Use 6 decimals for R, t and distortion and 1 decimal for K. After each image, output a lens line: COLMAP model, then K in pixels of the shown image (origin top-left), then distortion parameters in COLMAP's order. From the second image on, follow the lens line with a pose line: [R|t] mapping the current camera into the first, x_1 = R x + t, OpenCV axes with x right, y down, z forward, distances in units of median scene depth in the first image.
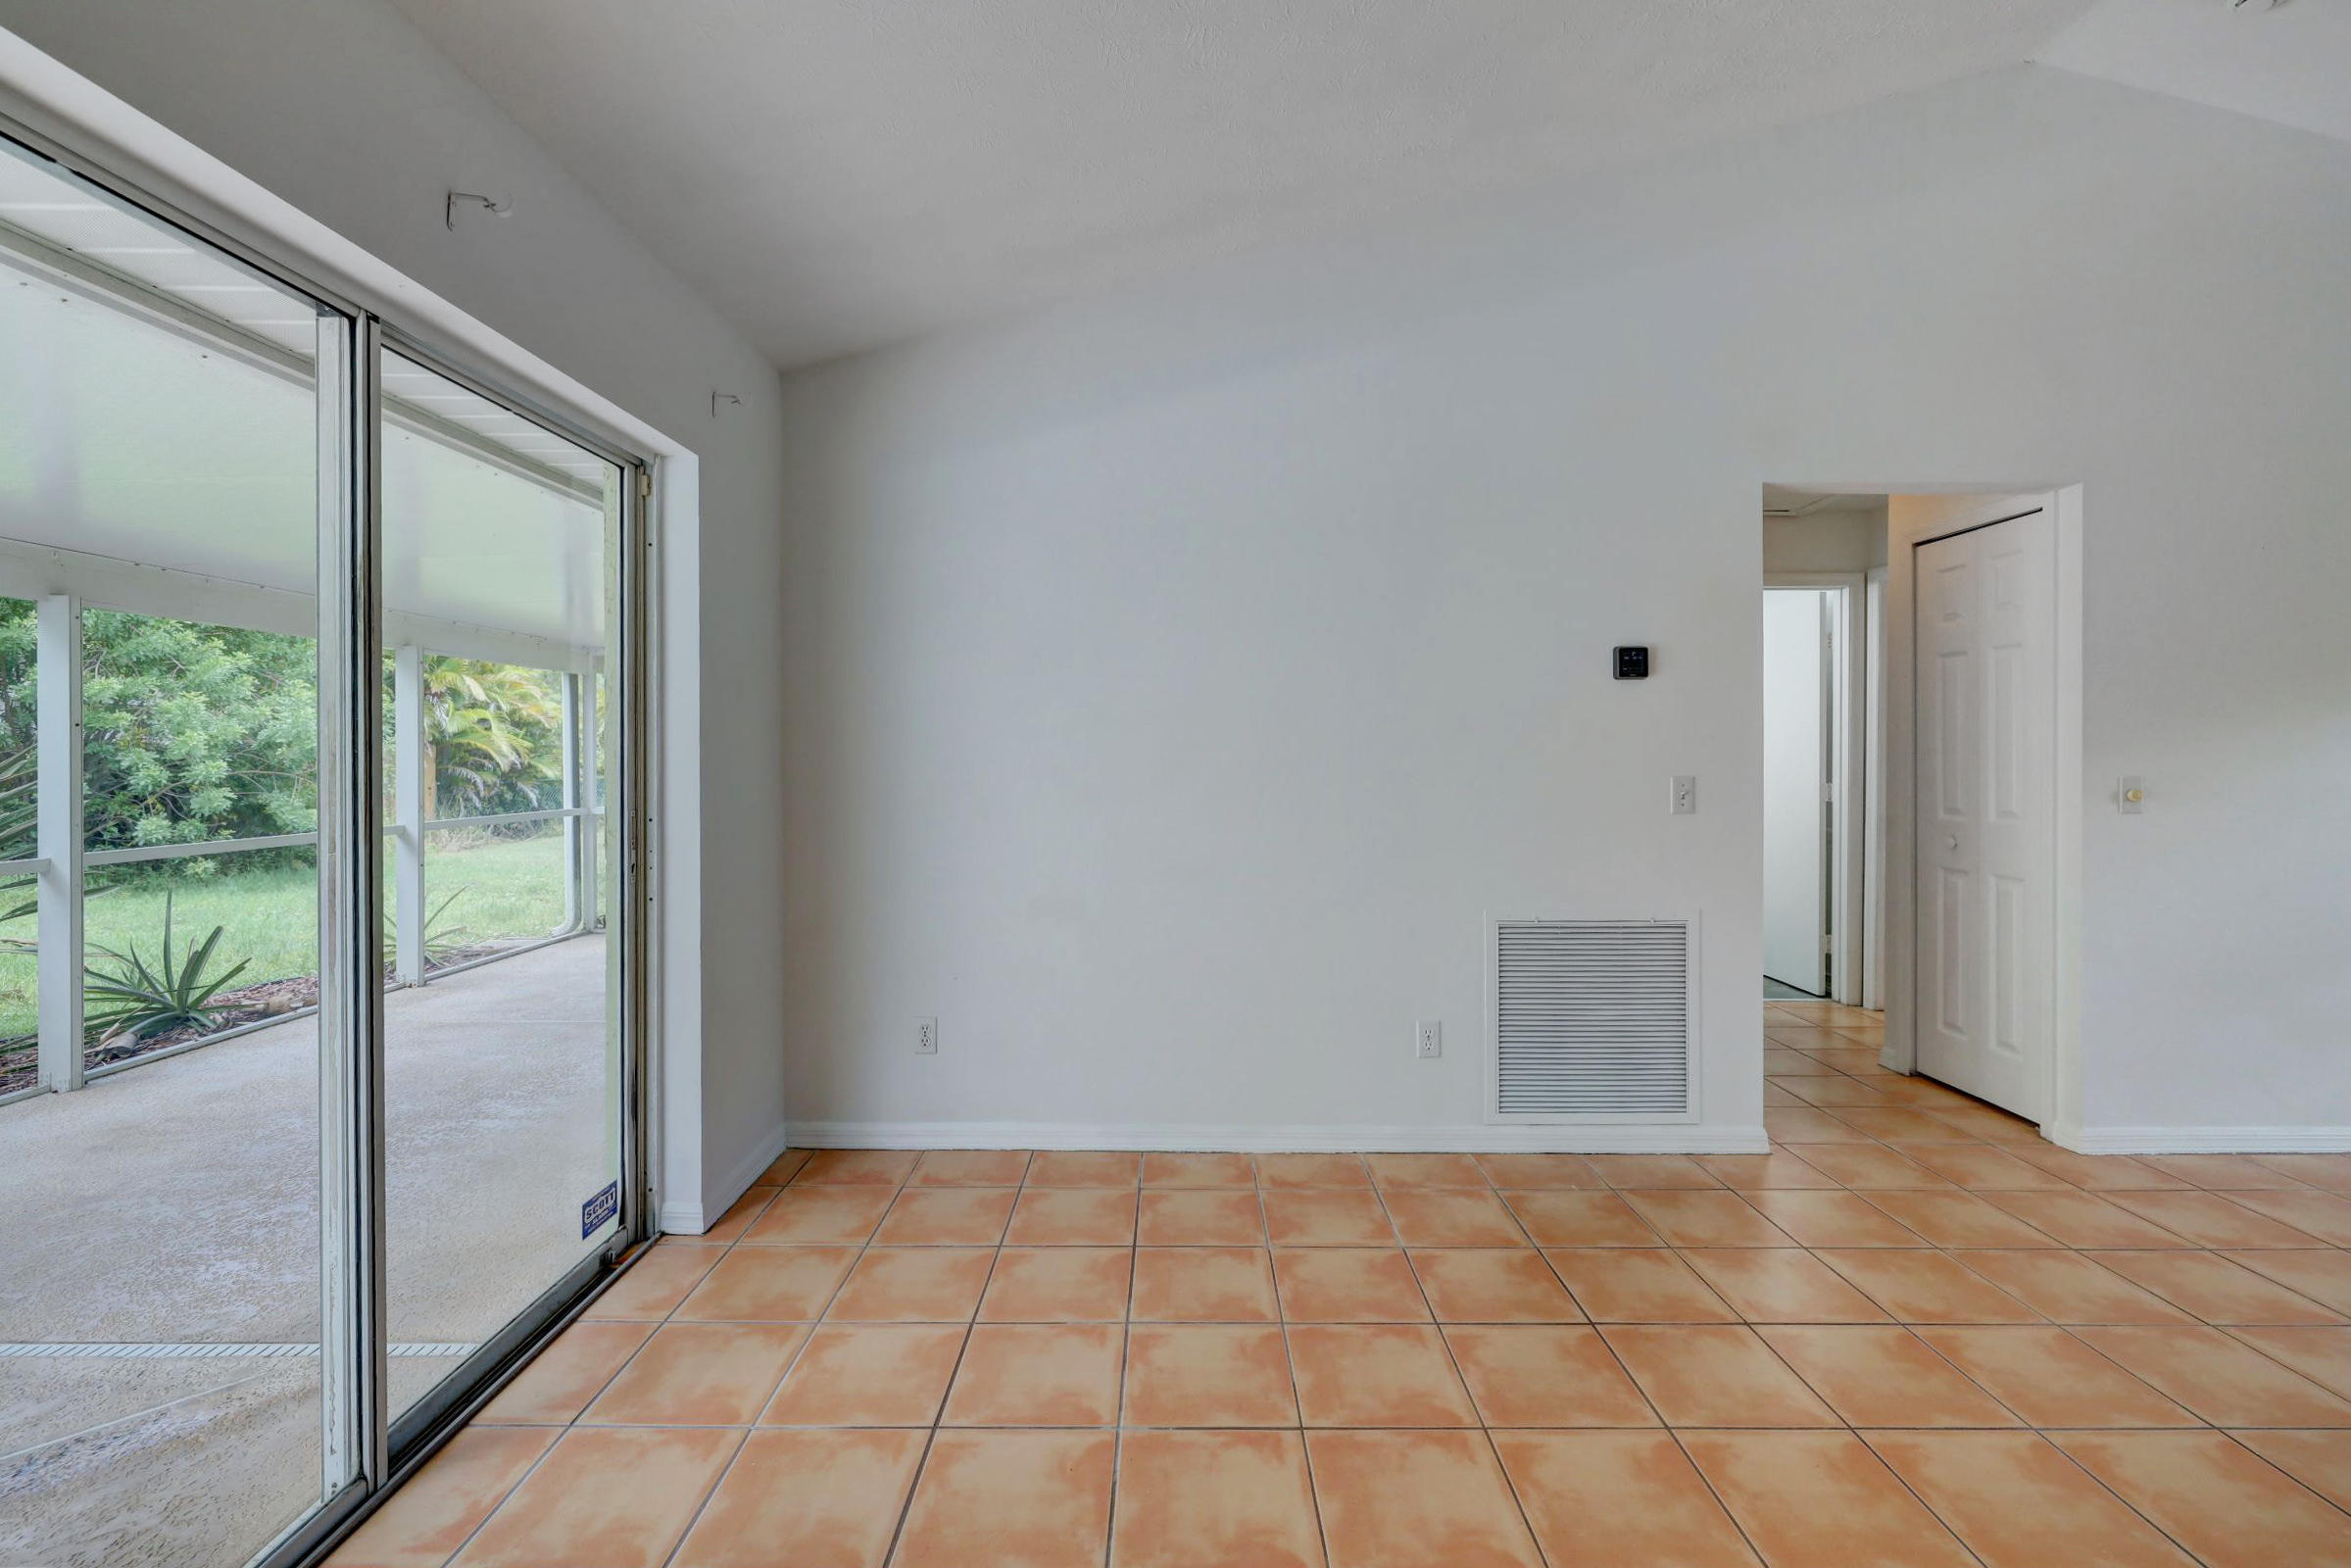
lens RADIAL K [[978.1, 0, 1171.0], [0, 978.1, 759.8], [0, 0, 1]] dist [-0.001039, -0.000071]
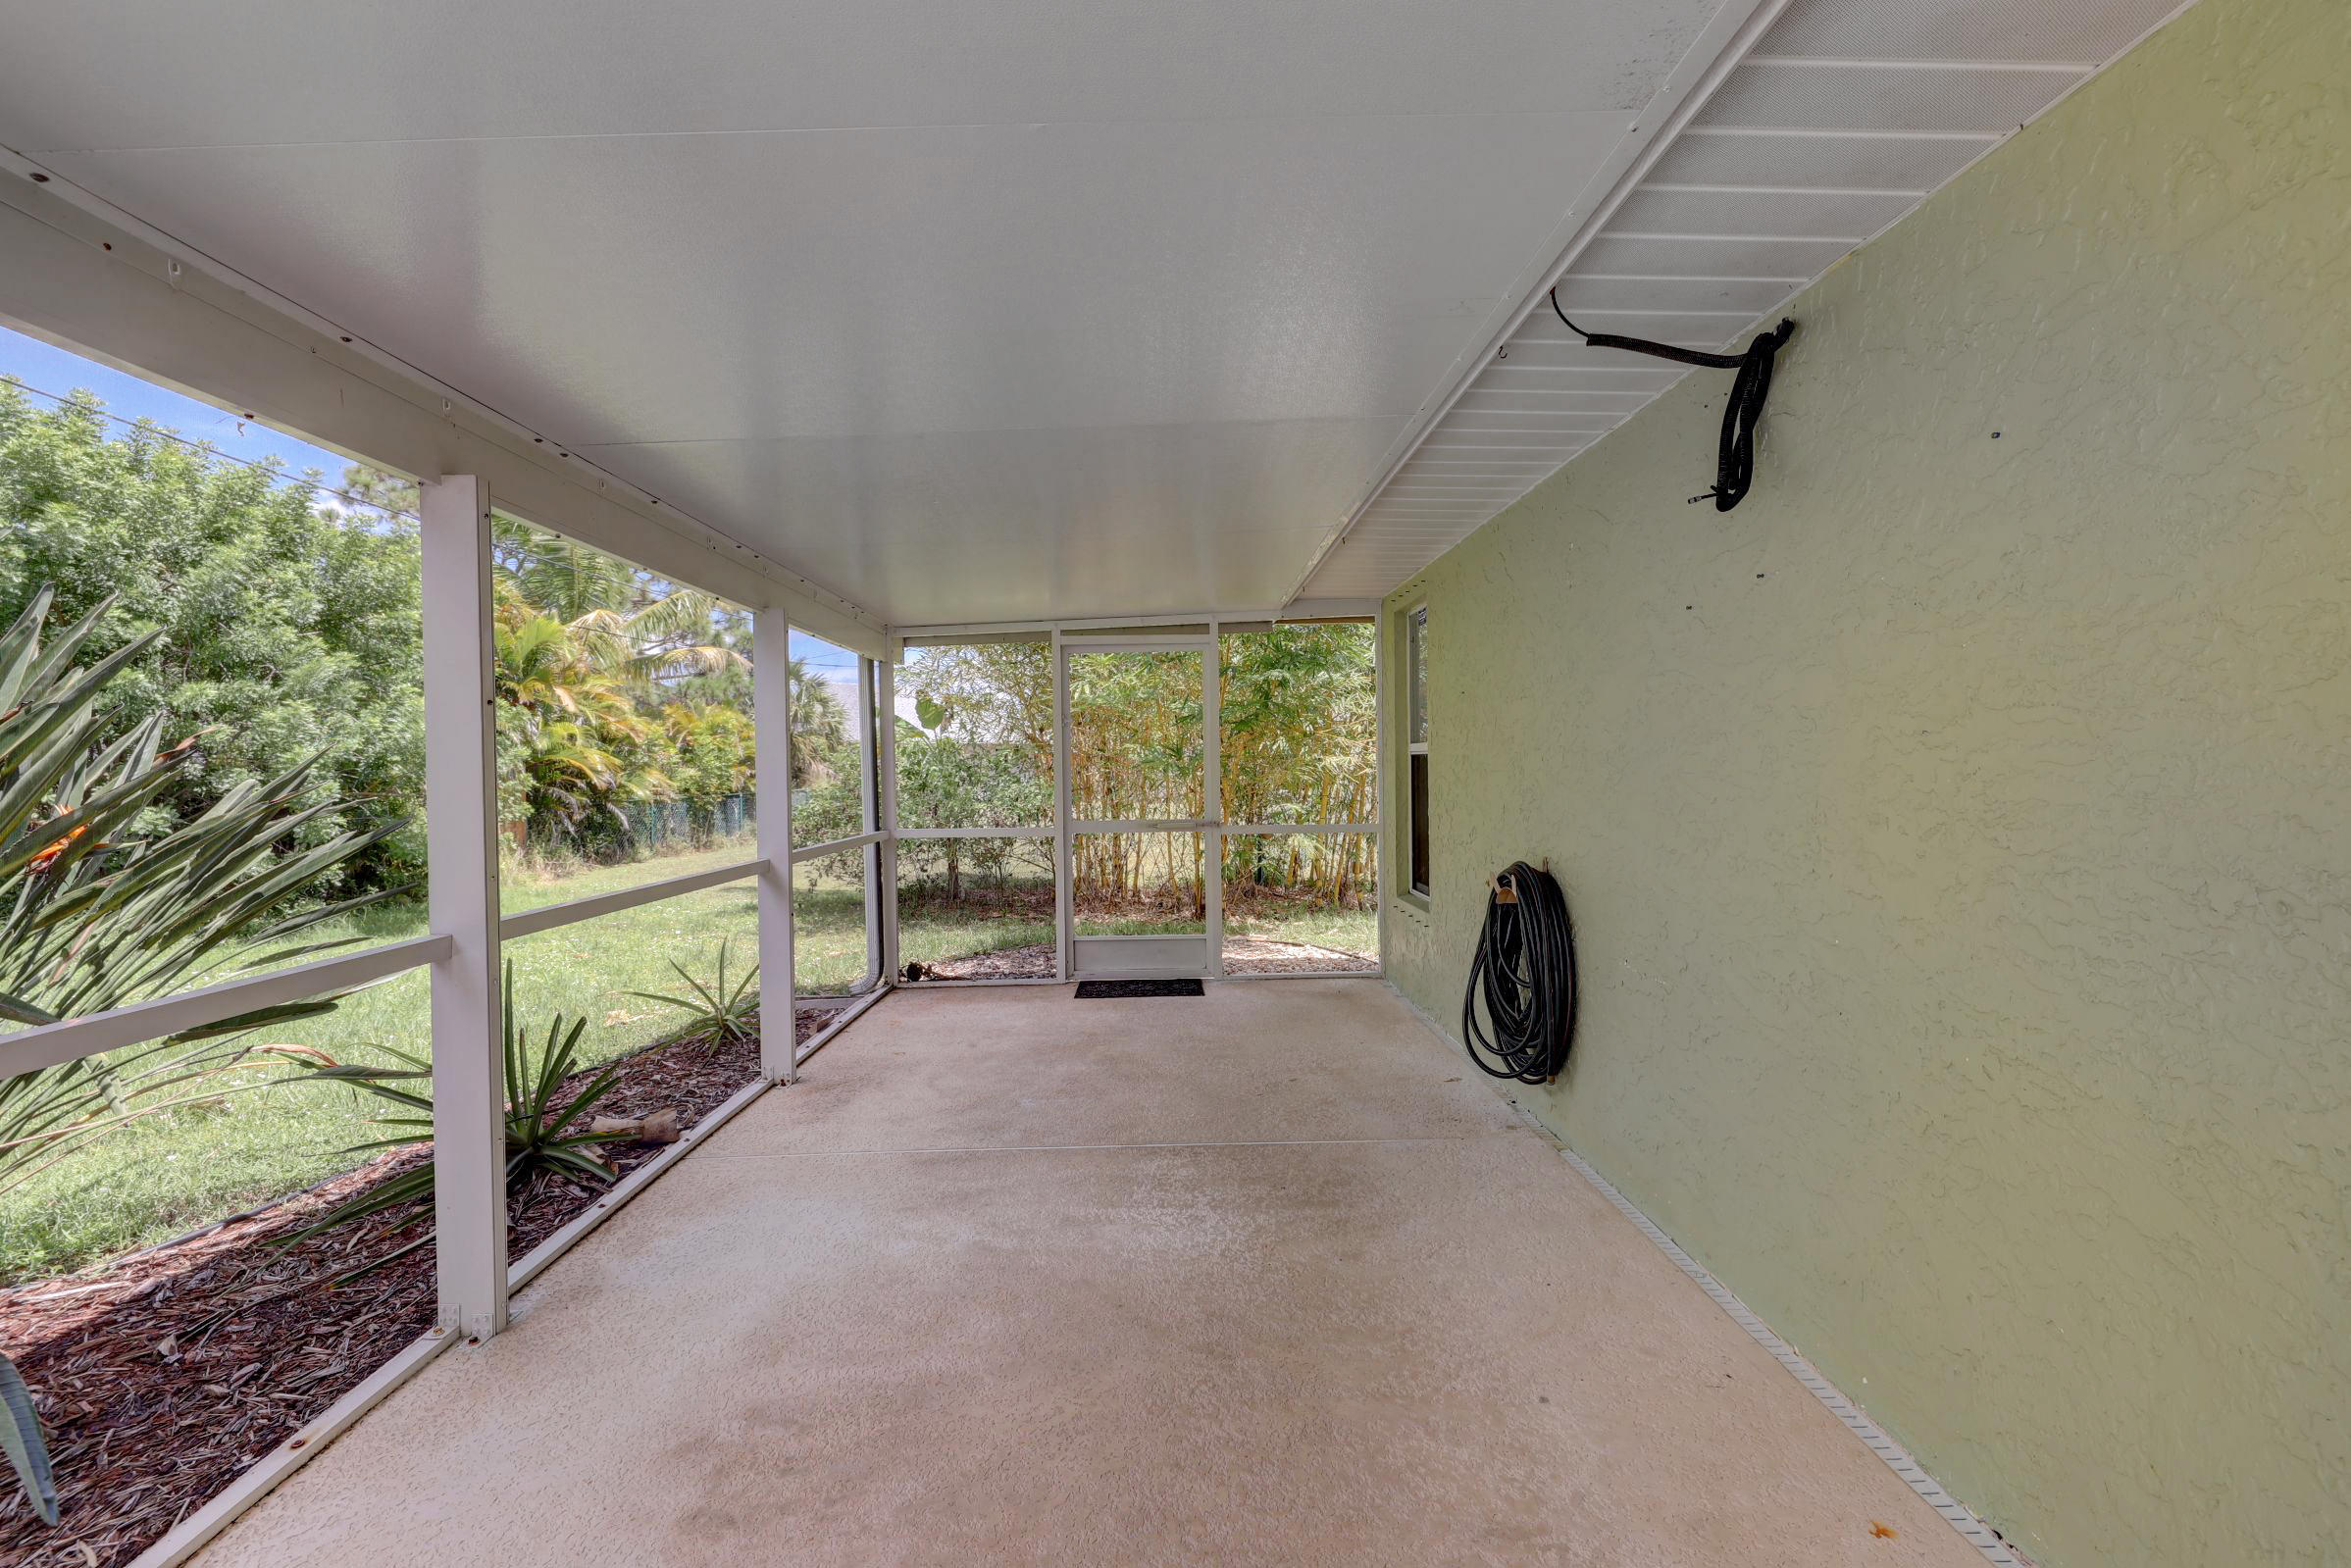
lens RADIAL K [[978.0, 0, 1181.4], [0, 978.0, 783.7], [0, 0, 1]] dist [-0.001039, -0.000071]
pose [[0.999793, -0.013655, 0.015094, -0.162601], [0.013502, 0.999857, 0.010182, 0.002908], [-0.015231, -0.009977, 0.999834, 0.094018]]
